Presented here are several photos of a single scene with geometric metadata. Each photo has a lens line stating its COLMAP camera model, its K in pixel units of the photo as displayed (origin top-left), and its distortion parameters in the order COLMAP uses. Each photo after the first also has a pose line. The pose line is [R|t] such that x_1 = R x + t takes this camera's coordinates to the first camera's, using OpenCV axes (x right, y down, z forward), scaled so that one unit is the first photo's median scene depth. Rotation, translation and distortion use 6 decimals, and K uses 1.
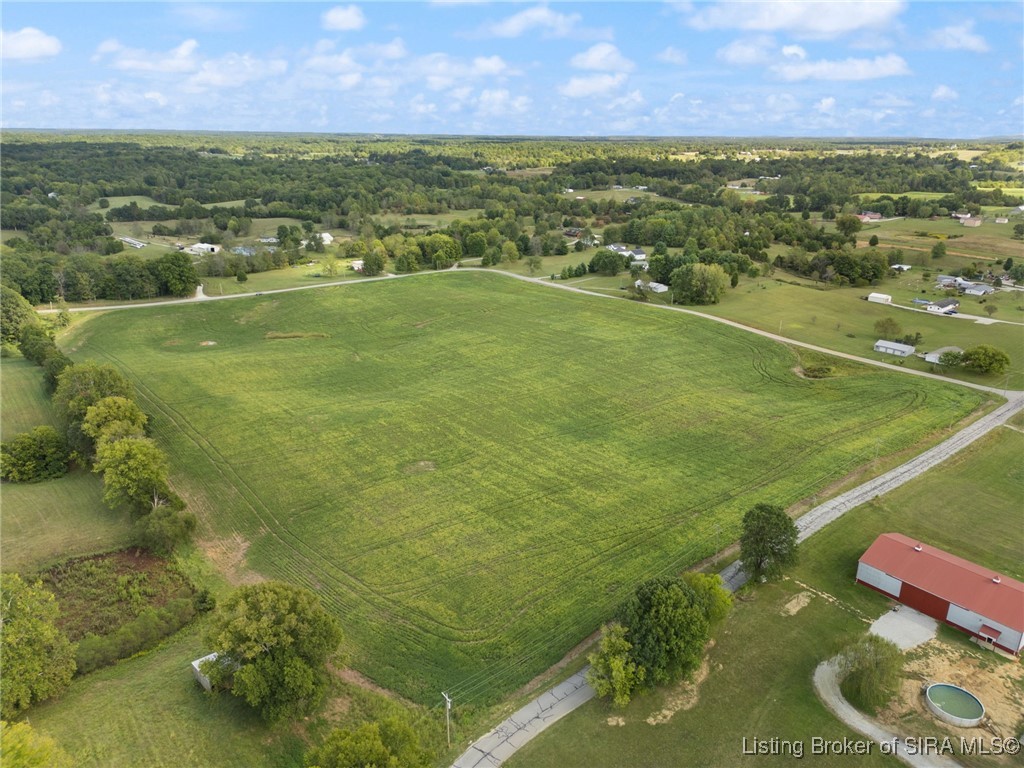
lens RADIAL K [[730.2, 0, 520.5], [0, 730.2, 385.4], [0, 0, 1]] dist [0.078865, -0.074759]
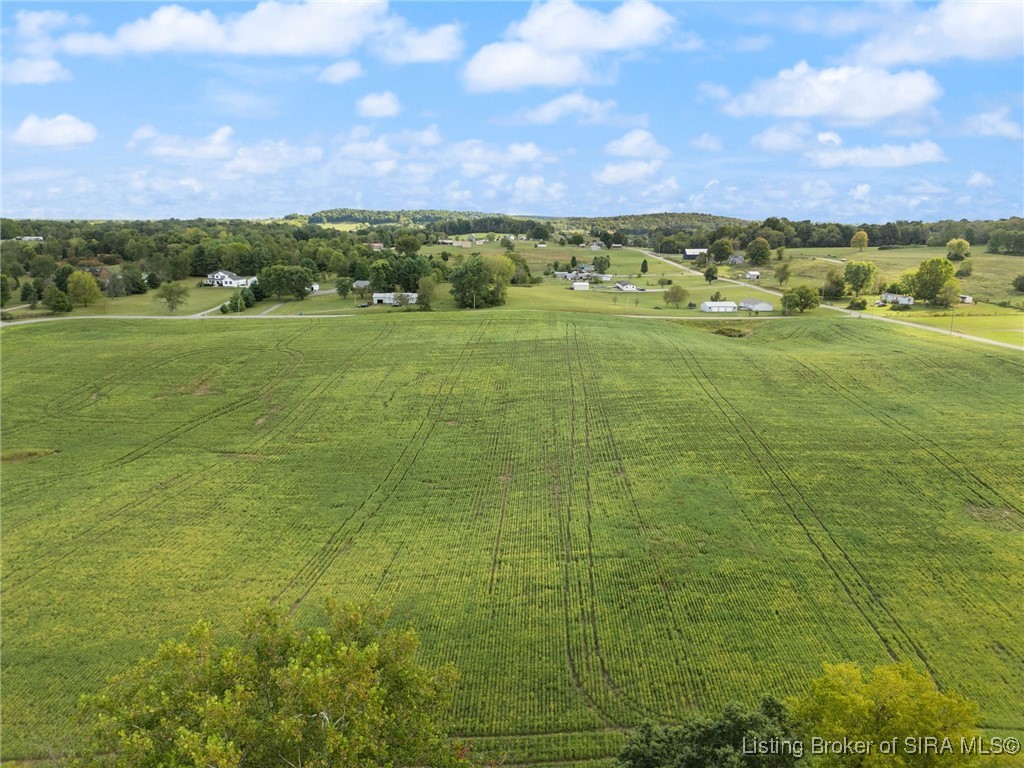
lens RADIAL K [[730.2, 0, 509.0], [0, 730.2, 386.2], [0, 0, 1]] dist [0.078865, -0.074759]
pose [[0.592956, -0.185687, 0.783533, -0.671806], [0.270214, 0.962511, 0.023612, -0.068154], [-0.758543, 0.197721, 0.620901, 0.890598]]
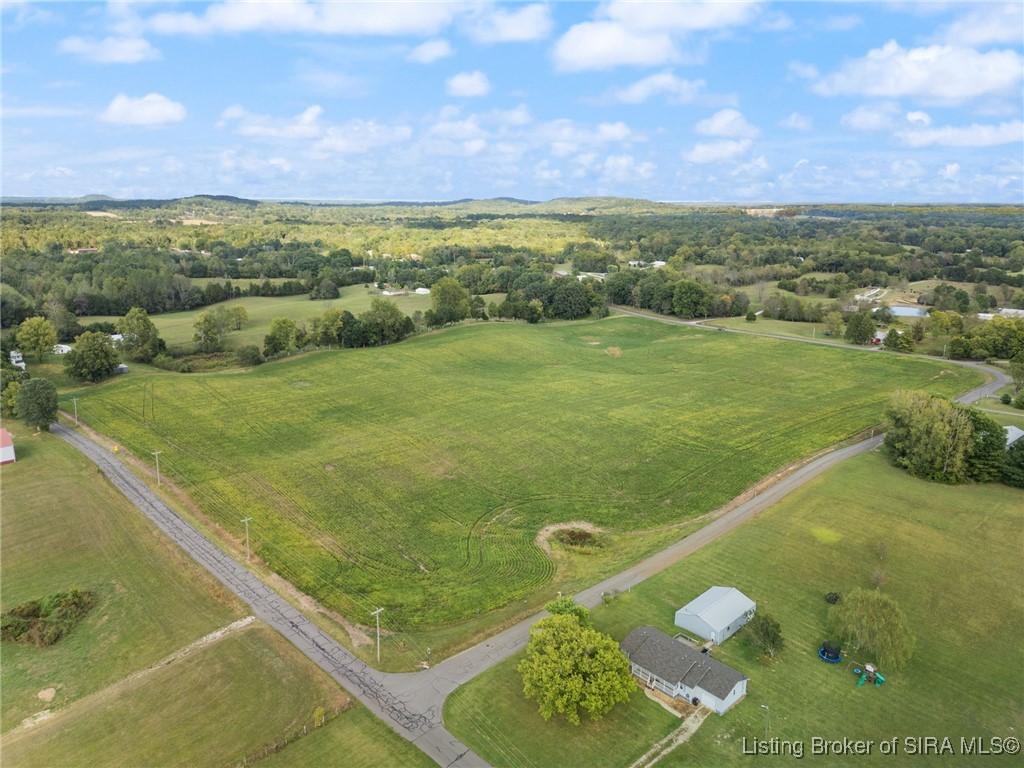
lens RADIAL K [[730.2, 0, 510.6], [0, 730.2, 374.9], [0, 0, 1]] dist [0.078865, -0.074759]
pose [[0.066568, 0.225340, -0.972003, 1.276256], [-0.333869, 0.923040, 0.191124, -0.316758], [0.940266, 0.311799, 0.136679, 1.143617]]
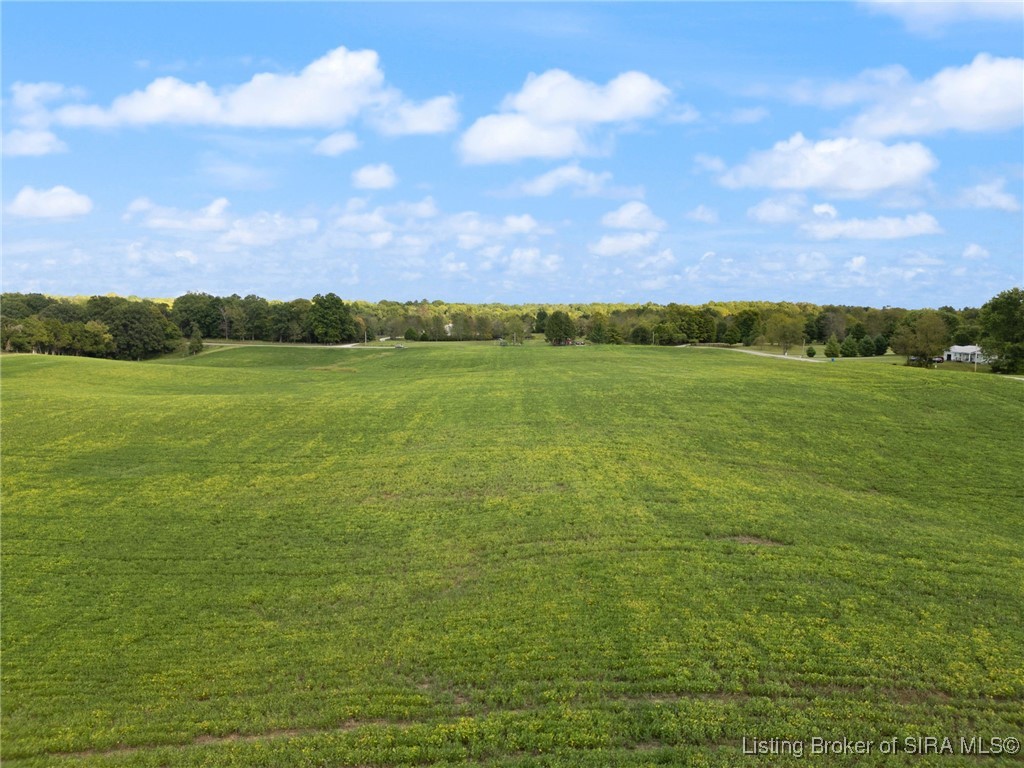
lens RADIAL K [[730.2, 0, 509.9], [0, 730.2, 378.8], [0, 0, 1]] dist [0.078865, -0.074759]
pose [[0.790174, 0.053030, -0.610584, 0.455124], [-0.205113, 0.961683, -0.181918, 0.061507], [0.577541, 0.268985, 0.770774, 0.881033]]
